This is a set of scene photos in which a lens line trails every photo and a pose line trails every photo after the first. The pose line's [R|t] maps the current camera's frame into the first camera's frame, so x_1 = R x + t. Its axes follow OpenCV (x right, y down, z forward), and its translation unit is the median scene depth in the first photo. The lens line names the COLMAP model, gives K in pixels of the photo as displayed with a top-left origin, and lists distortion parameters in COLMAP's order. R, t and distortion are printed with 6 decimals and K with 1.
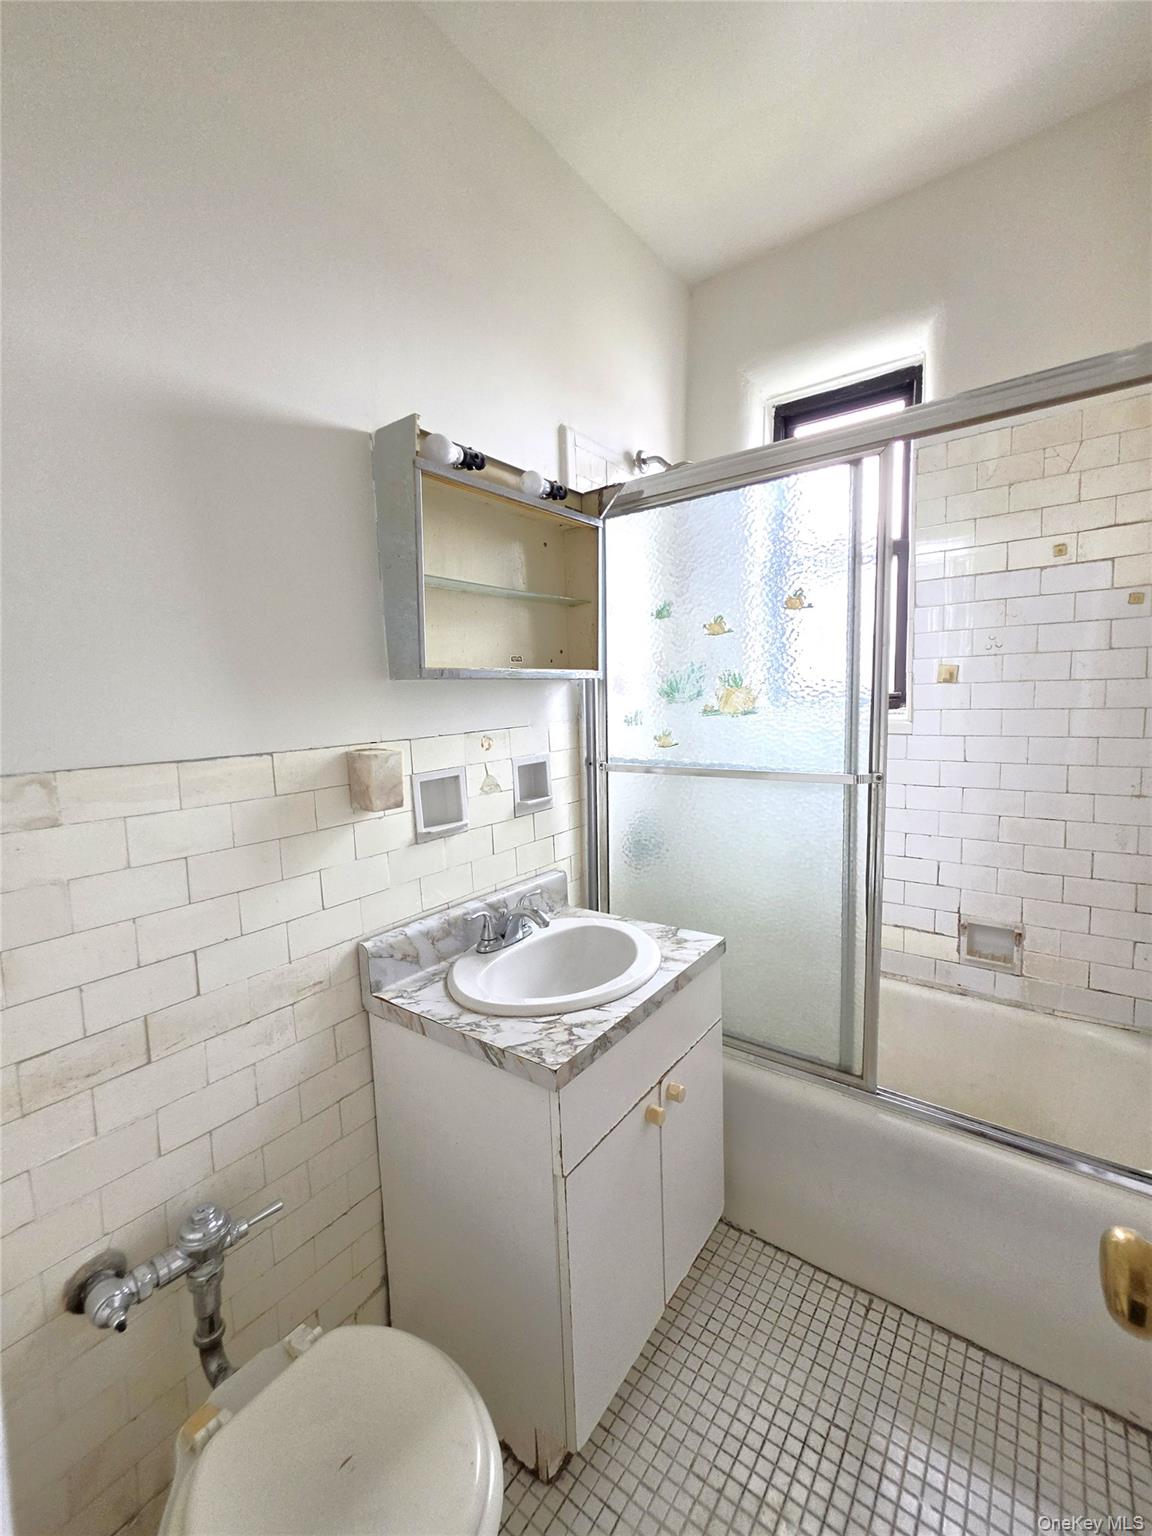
lens RADIAL K [[627.2, 0, 598.6], [0, 627.2, 772.9], [0, 0, 1]] dist [-0.000209, 0.002951]
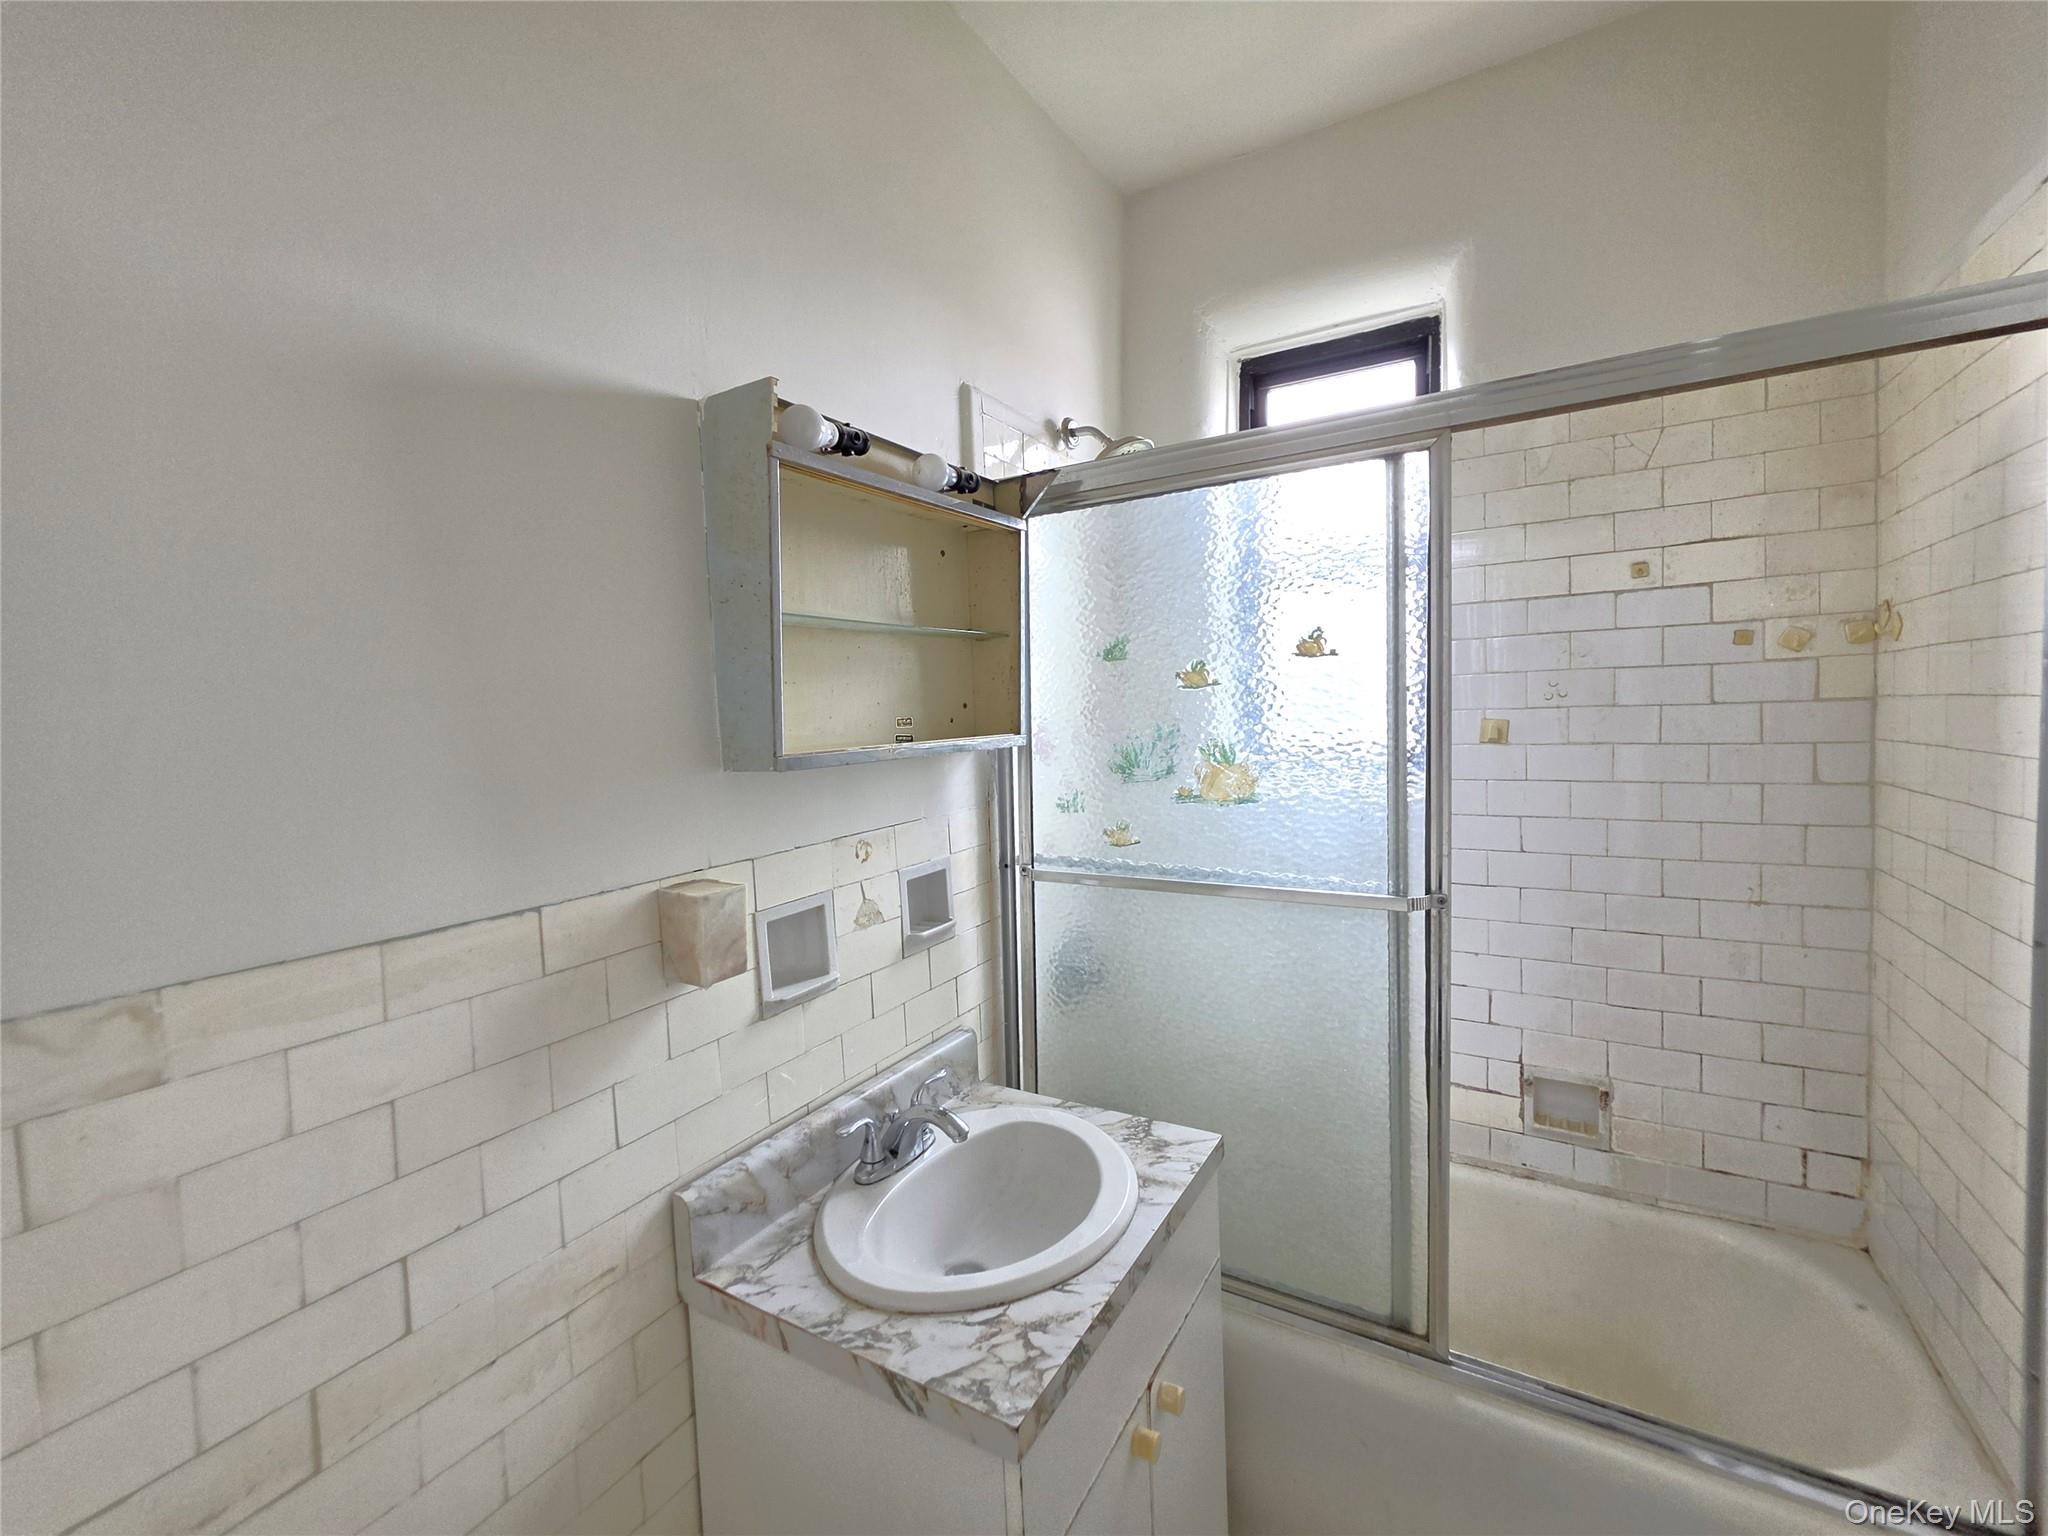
lens RADIAL K [[836.2, 0, 1020.8], [0, 836.2, 762.6], [0, 0, 1]] dist [-0.000874, 0.000185]
pose [[0.996213, -0.009504, 0.086420, -0.089560], [0.013712, 0.998742, -0.048230, -0.098513], [-0.085853, 0.049232, 0.995091, 0.100169]]
